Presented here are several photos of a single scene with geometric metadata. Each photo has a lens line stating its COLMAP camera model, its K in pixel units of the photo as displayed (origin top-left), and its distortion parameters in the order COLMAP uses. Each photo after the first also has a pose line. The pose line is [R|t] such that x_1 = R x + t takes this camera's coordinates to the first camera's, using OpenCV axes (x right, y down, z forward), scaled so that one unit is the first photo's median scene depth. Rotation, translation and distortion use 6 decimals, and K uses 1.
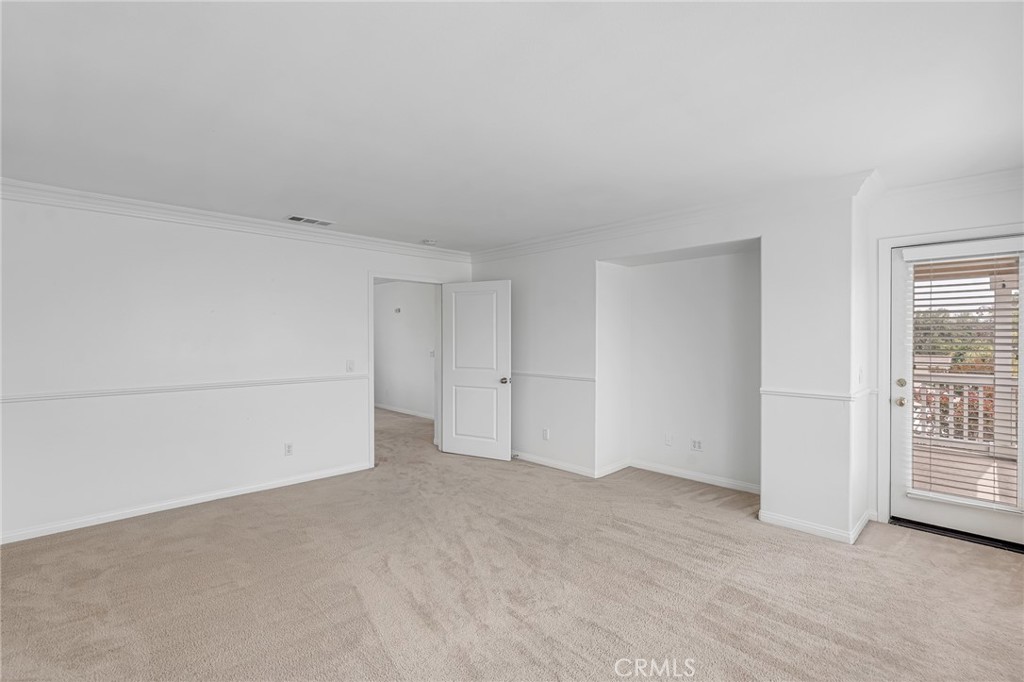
lens RADIAL K [[456.5, 0, 515.3], [0, 456.5, 338.8], [0, 0, 1]] dist [-0.004589, -0.001242]
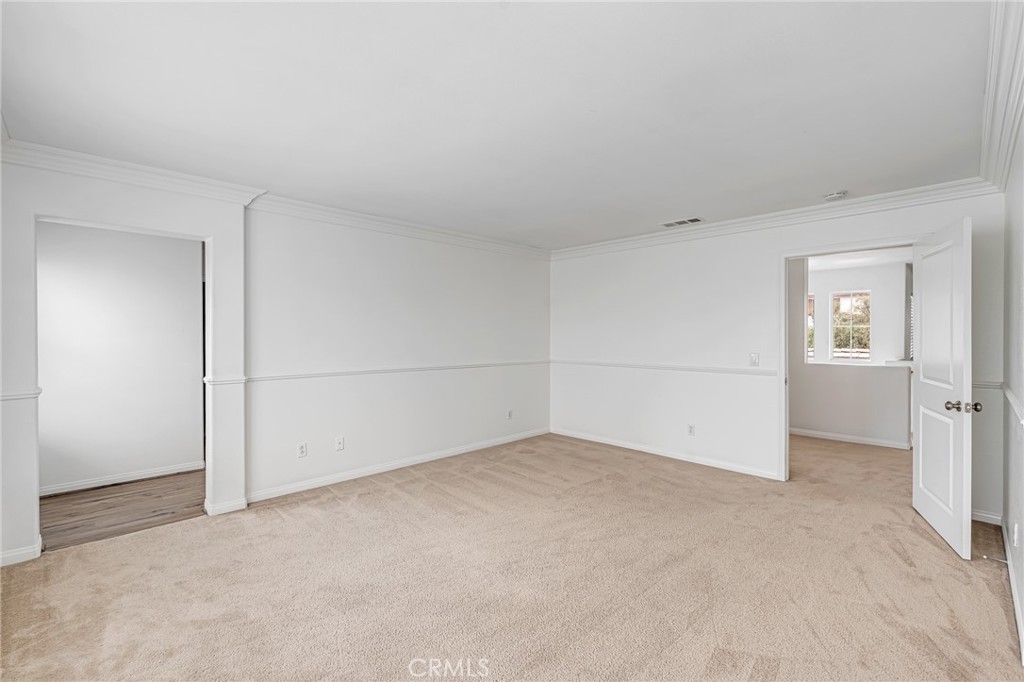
lens RADIAL K [[456.5, 0, 515.5], [0, 456.5, 338.1], [0, 0, 1]] dist [-0.004589, -0.001242]
pose [[-0.001539, 0.011869, -0.999928, 0.560388], [0.001682, 0.999928, 0.011866, 0.004434], [0.999997, -0.001664, -0.001559, 0.522640]]
